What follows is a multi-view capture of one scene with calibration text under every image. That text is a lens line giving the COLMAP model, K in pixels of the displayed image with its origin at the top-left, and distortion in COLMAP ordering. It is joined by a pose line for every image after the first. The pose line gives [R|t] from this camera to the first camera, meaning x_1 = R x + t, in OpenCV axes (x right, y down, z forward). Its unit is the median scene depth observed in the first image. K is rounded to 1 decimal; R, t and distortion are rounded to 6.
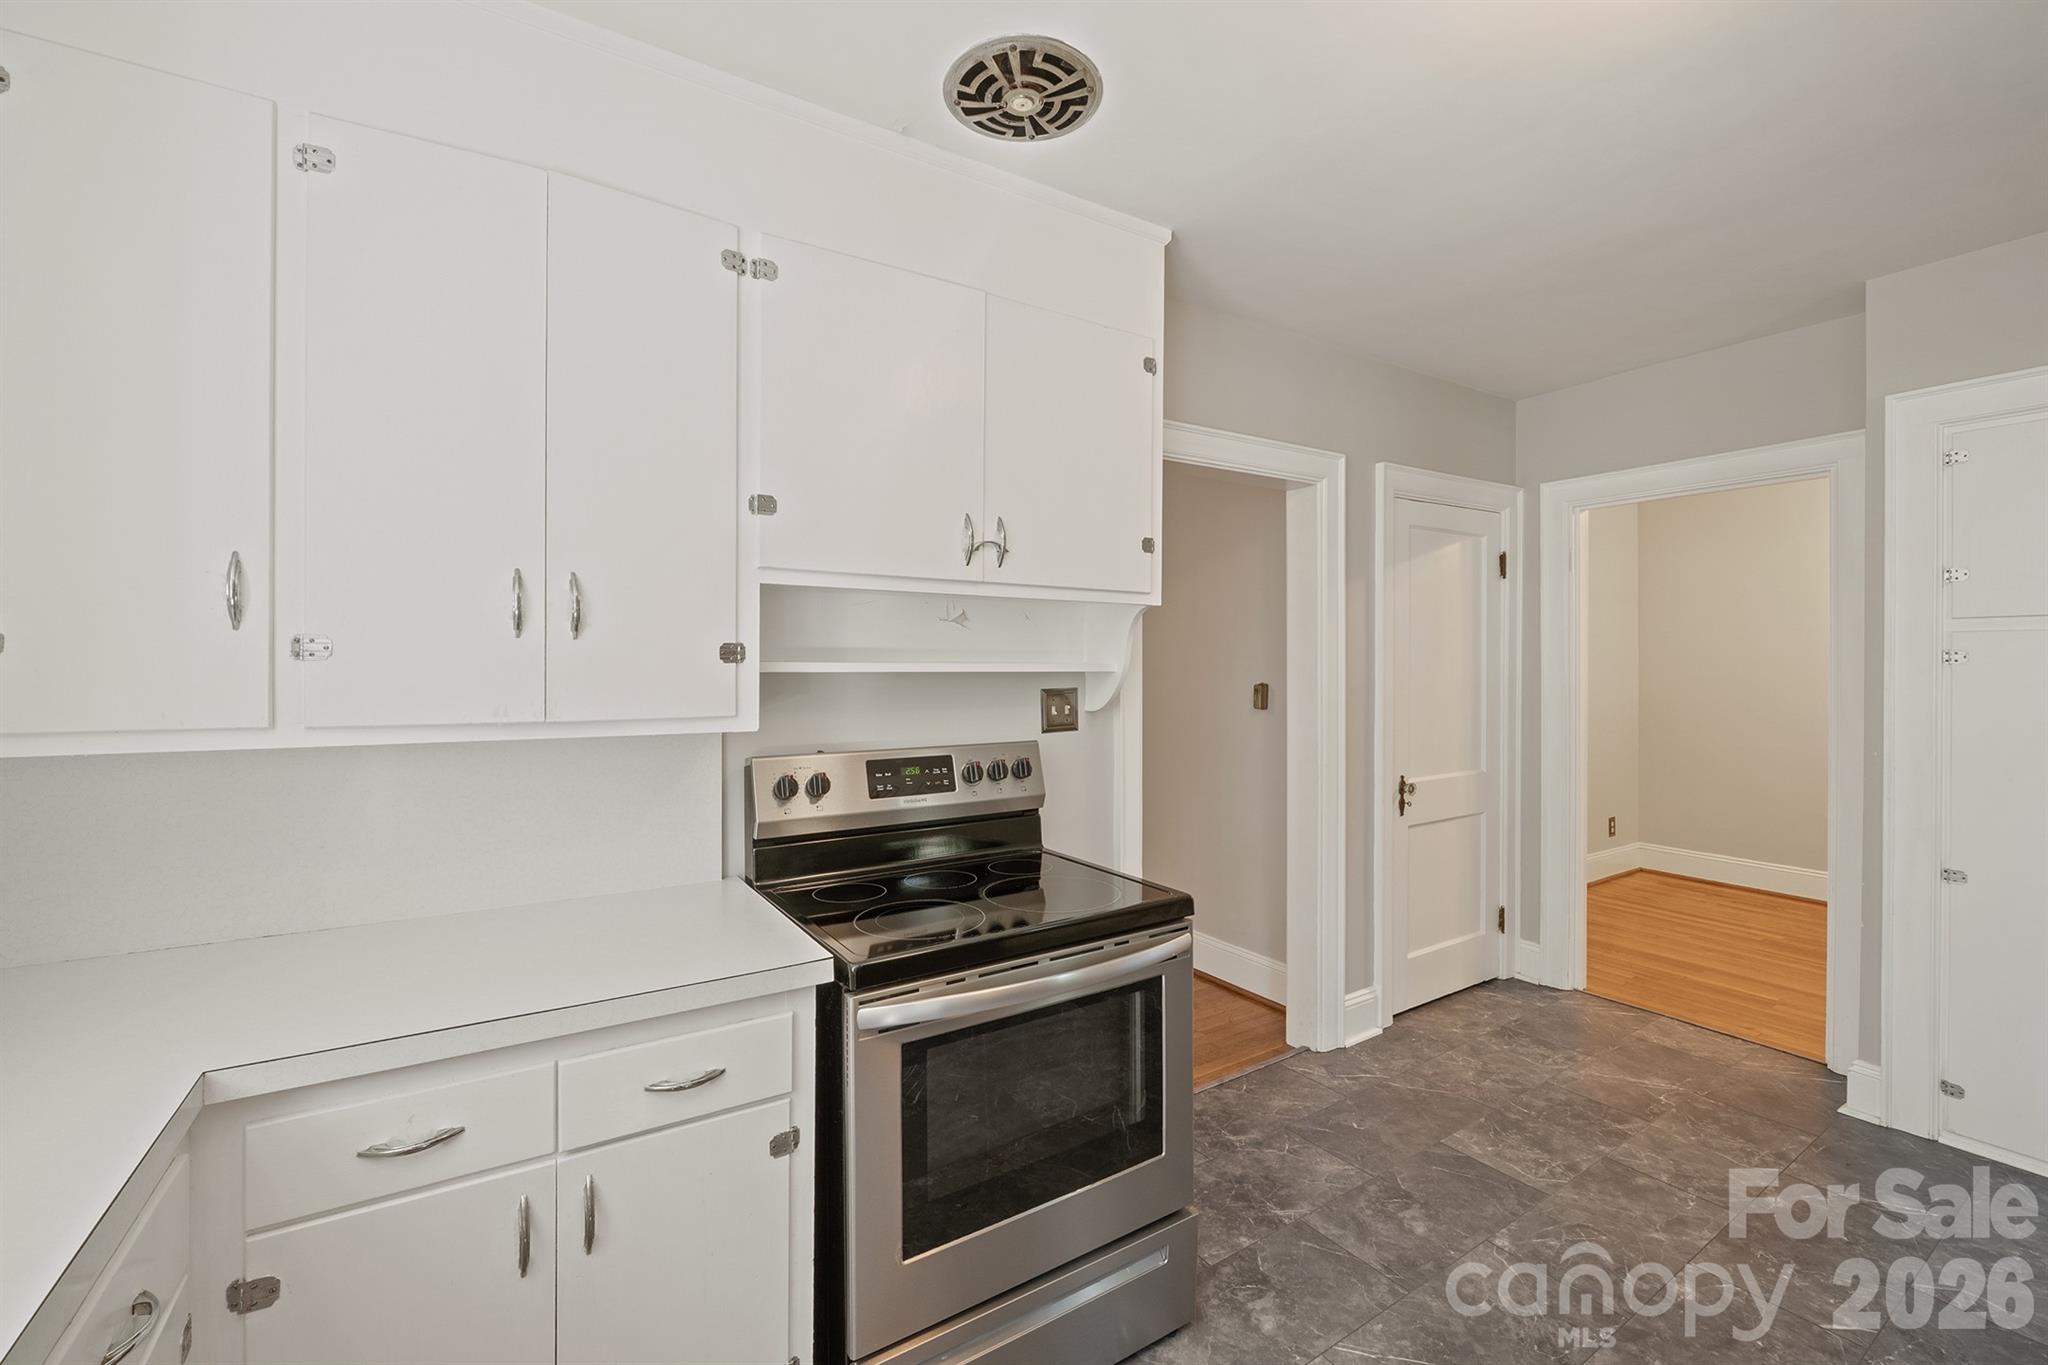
lens RADIAL K [[853.7, 0, 1020.4], [0, 853.7, 672.9], [0, 0, 1]] dist [-0.002362, -0.000058]
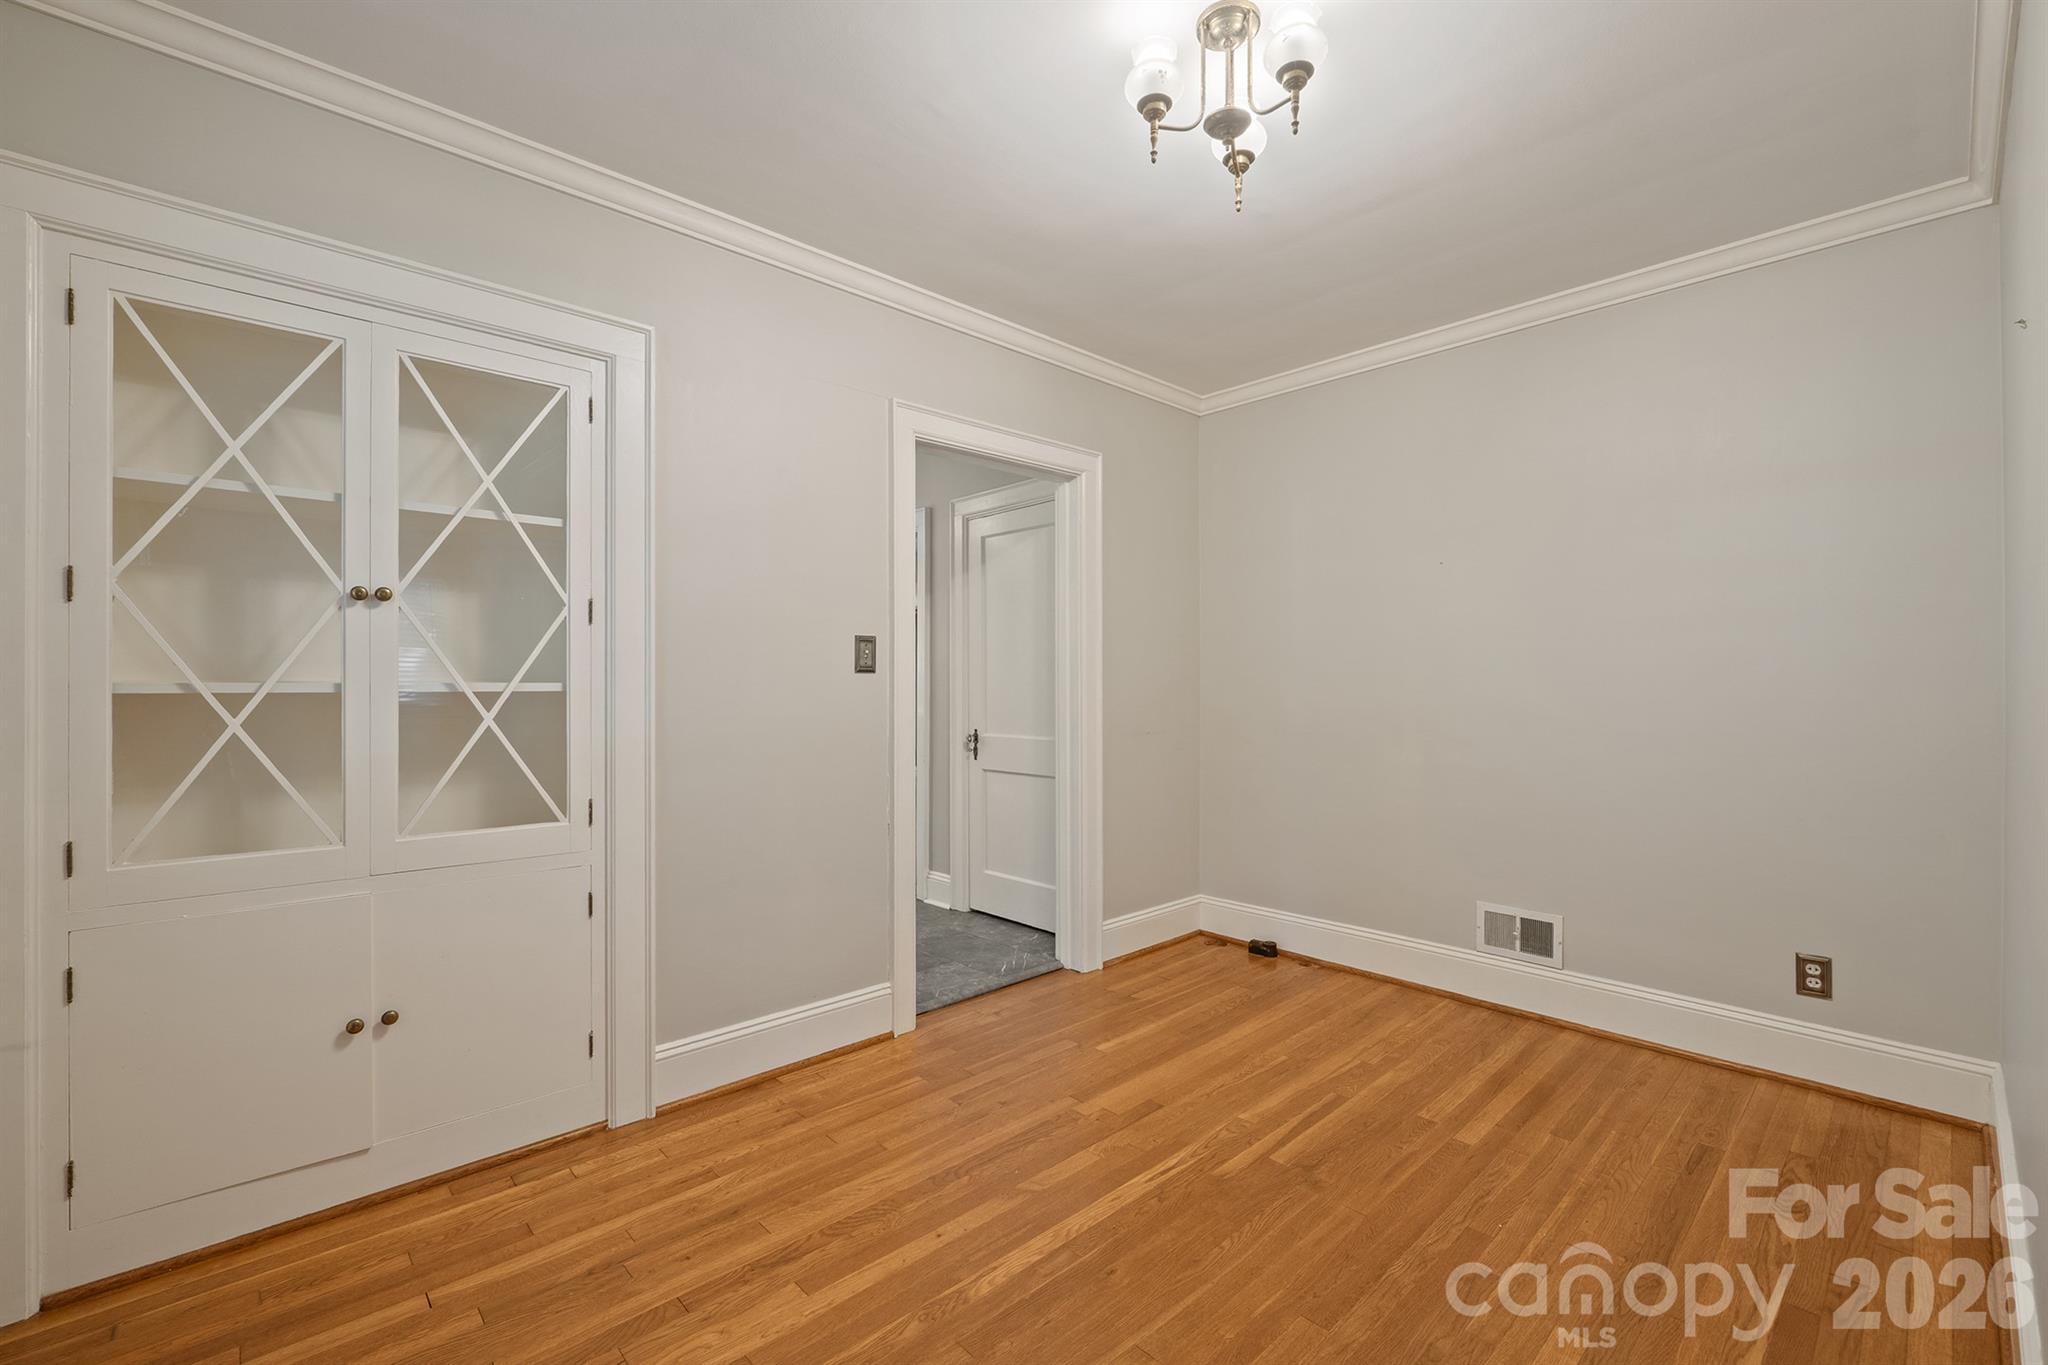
lens RADIAL K [[862.1, 0, 1025.2], [0, 862.1, 680.7], [0, 0, 1]] dist [-0.007461, -0.000106]
pose [[0.186678, -0.003550, -0.982415, 1.779549], [-0.002724, 0.999988, -0.004131, 0.059131], [0.982417, 0.003448, 0.186666, 0.853342]]
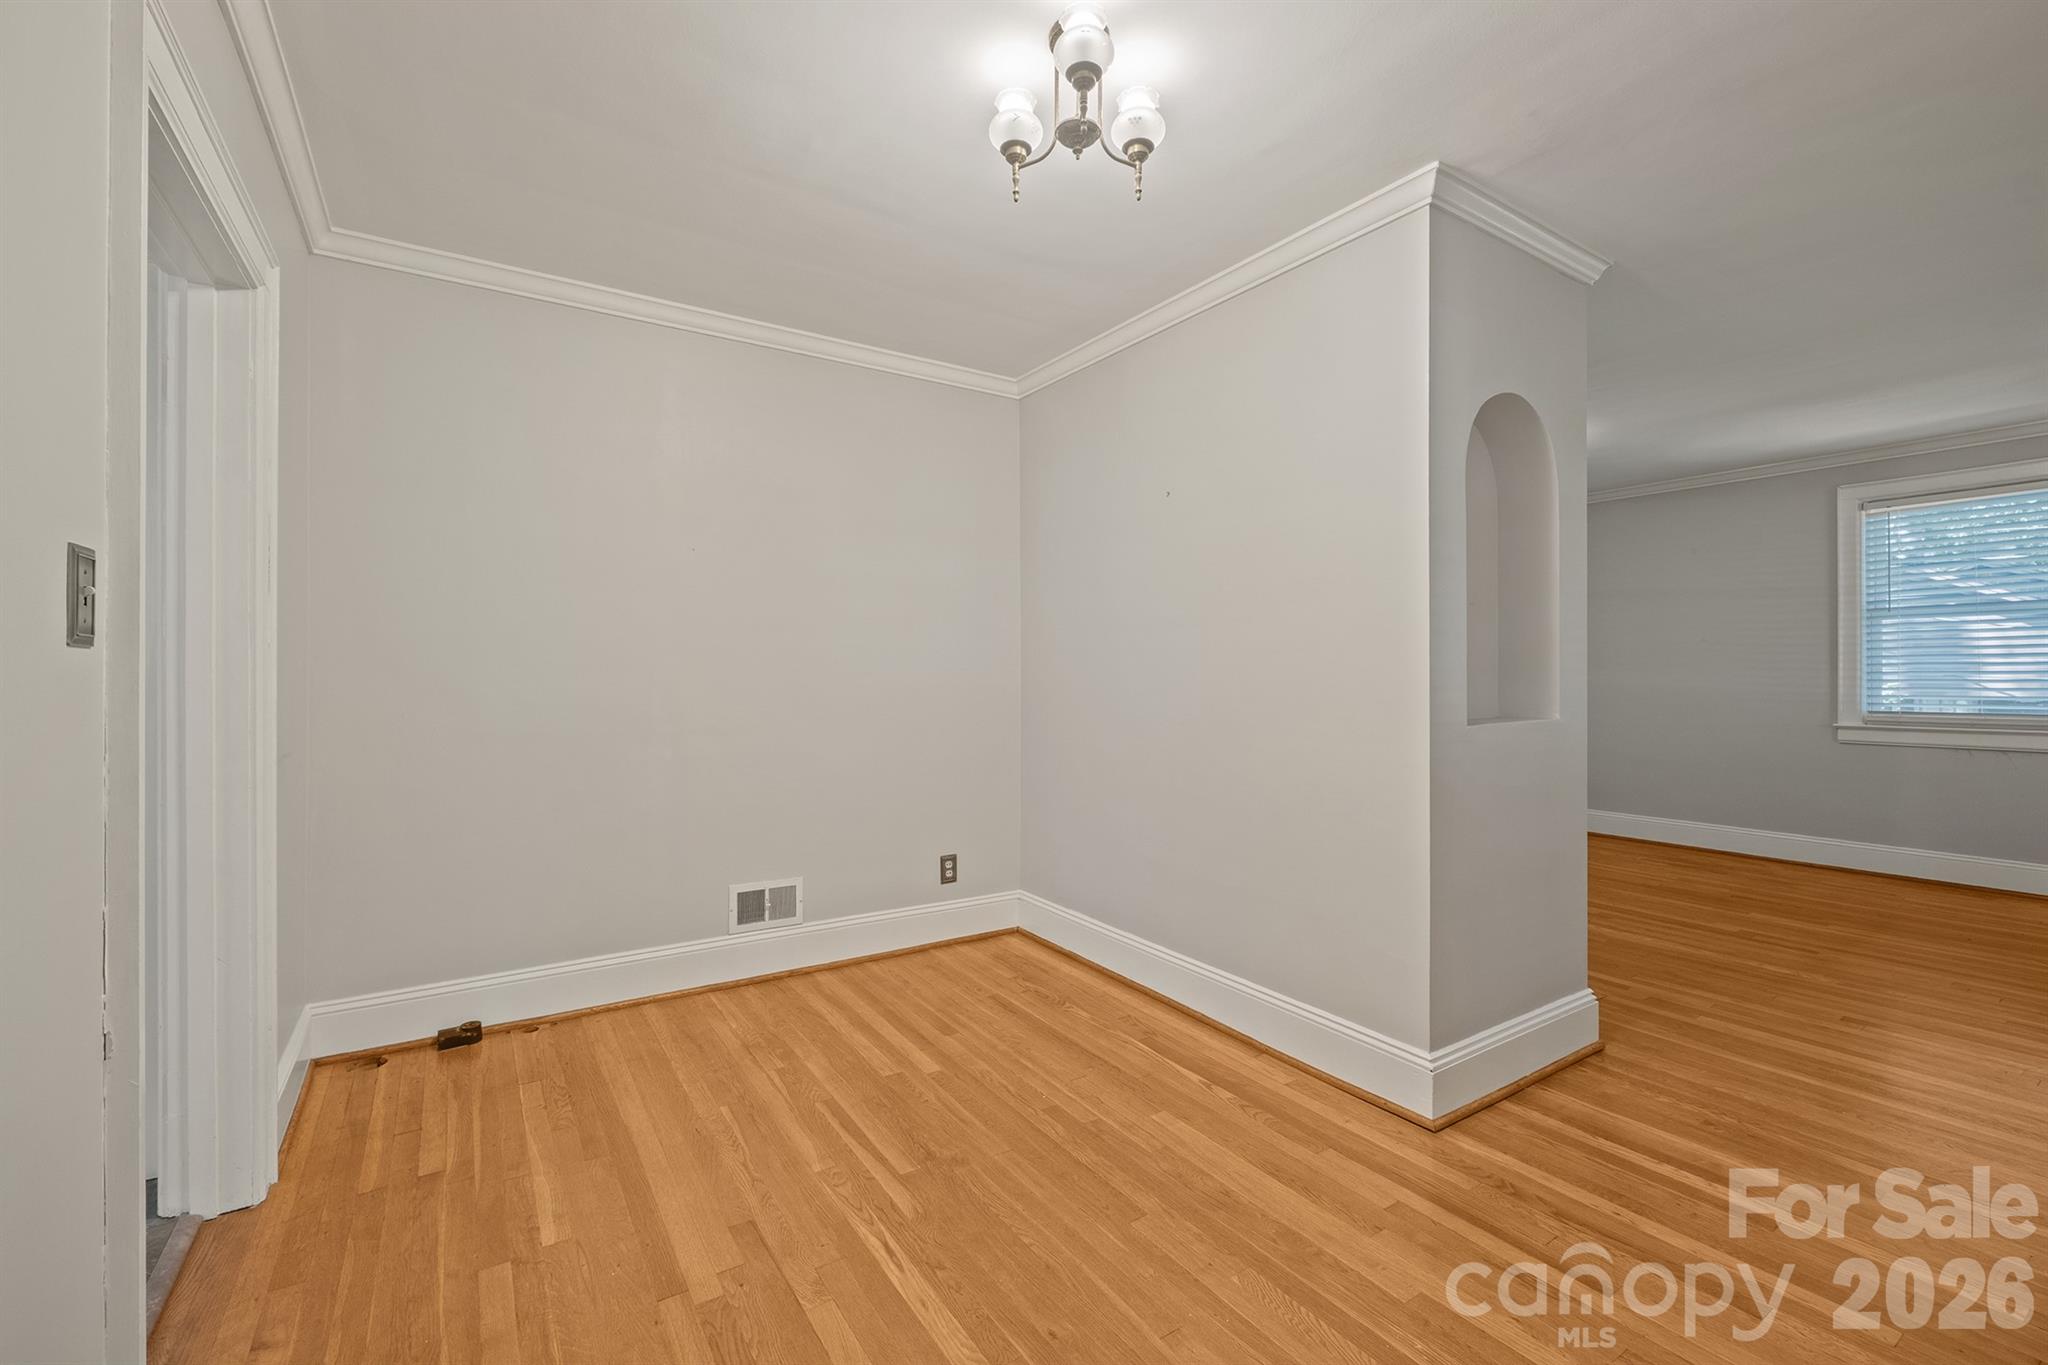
lens RADIAL K [[868.5, 0, 1016.6], [0, 868.5, 662.2], [0, 0, 1]] dist [-0.001949, -0.000257]
pose [[0.999929, 0.000461, 0.011894, 1.250211], [-0.000267, 0.999867, -0.016322, 0.059865], [-0.011900, 0.016317, 0.999796, 0.528860]]
